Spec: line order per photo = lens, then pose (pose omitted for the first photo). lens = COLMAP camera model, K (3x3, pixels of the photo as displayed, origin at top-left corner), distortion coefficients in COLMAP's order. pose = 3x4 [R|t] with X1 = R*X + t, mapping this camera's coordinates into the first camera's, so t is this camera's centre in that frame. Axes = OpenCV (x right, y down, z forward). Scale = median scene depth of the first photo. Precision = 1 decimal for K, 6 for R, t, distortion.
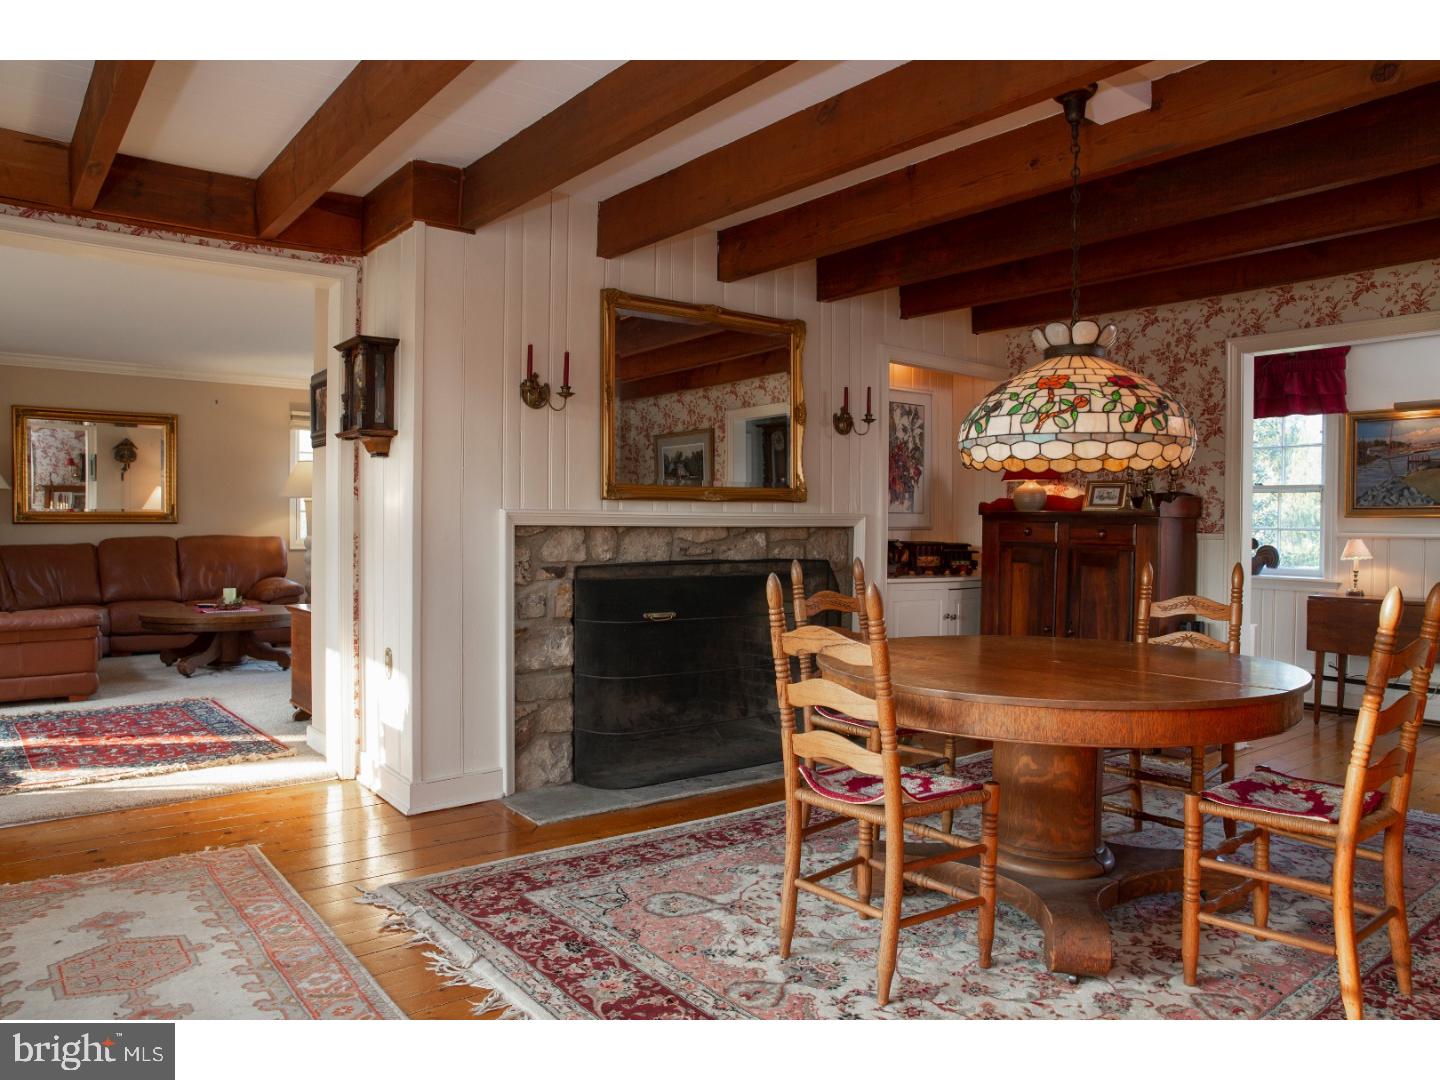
lens RADIAL K [[1023.7, 0, 718.3], [0, 1023.7, 542.2], [0, 0, 1]] dist [-0.026488, 0.002926]
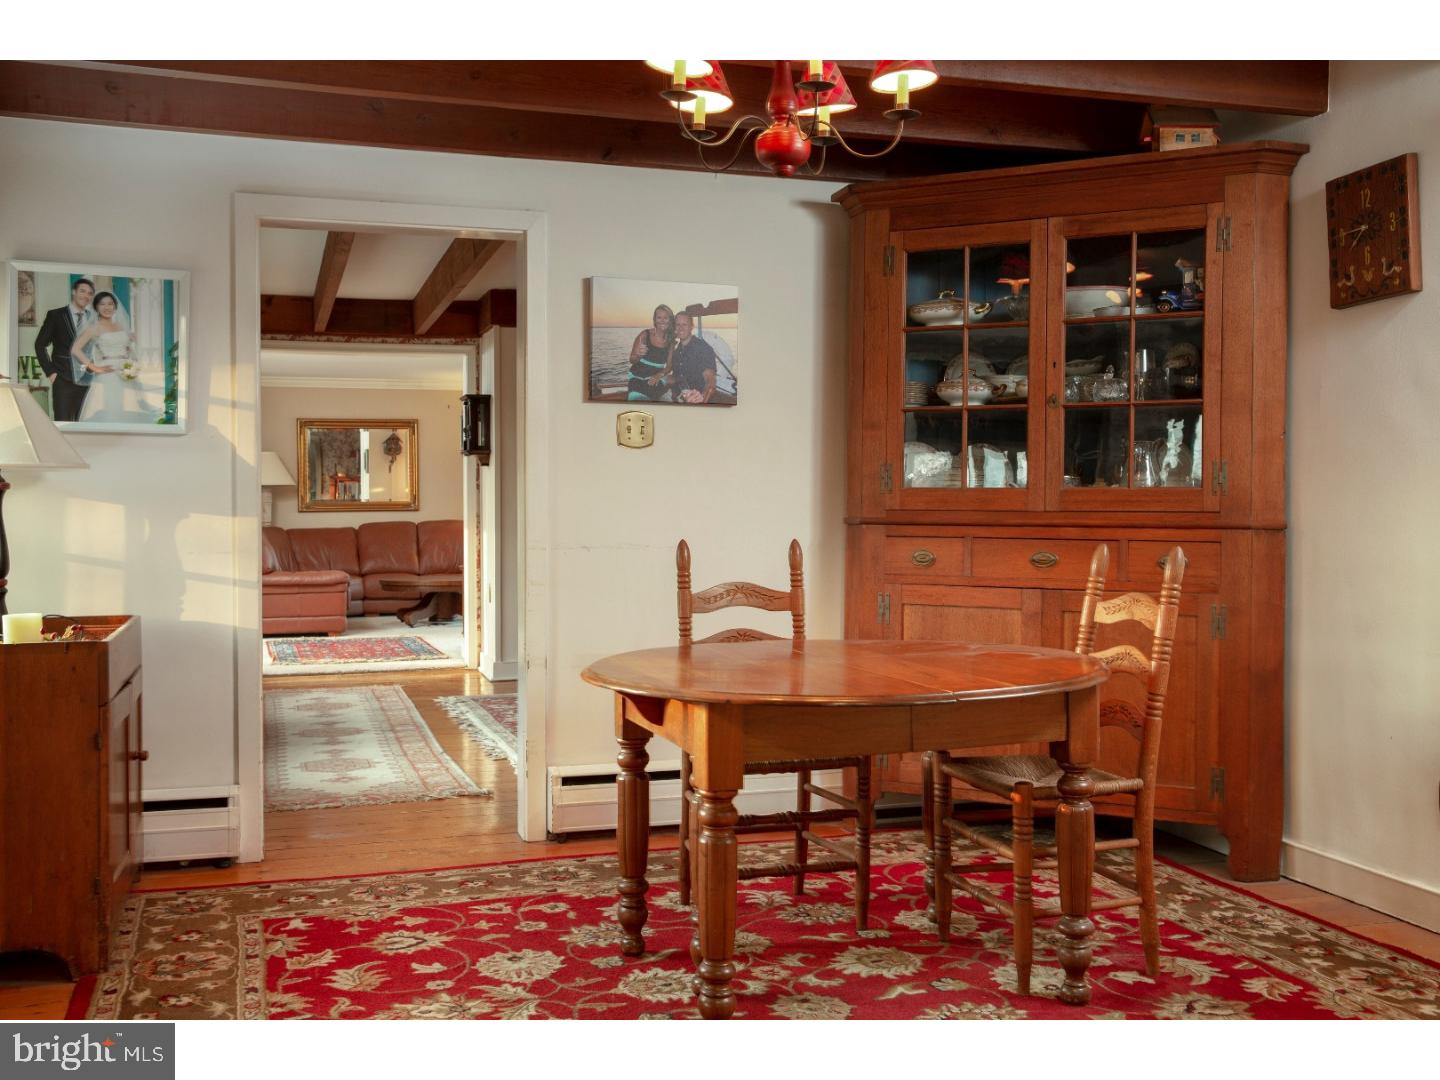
lens RADIAL K [[1416.0, 0, 720.1], [0, 1416.0, 536.3], [0, 0, 1]] dist [0.001484, 0.000000]
pose [[0.945646, -0.006745, -0.325129, 0.558408], [0.007394, 0.999972, 0.000760, 0.021514], [0.325115, -0.003123, 0.945669, -0.743801]]
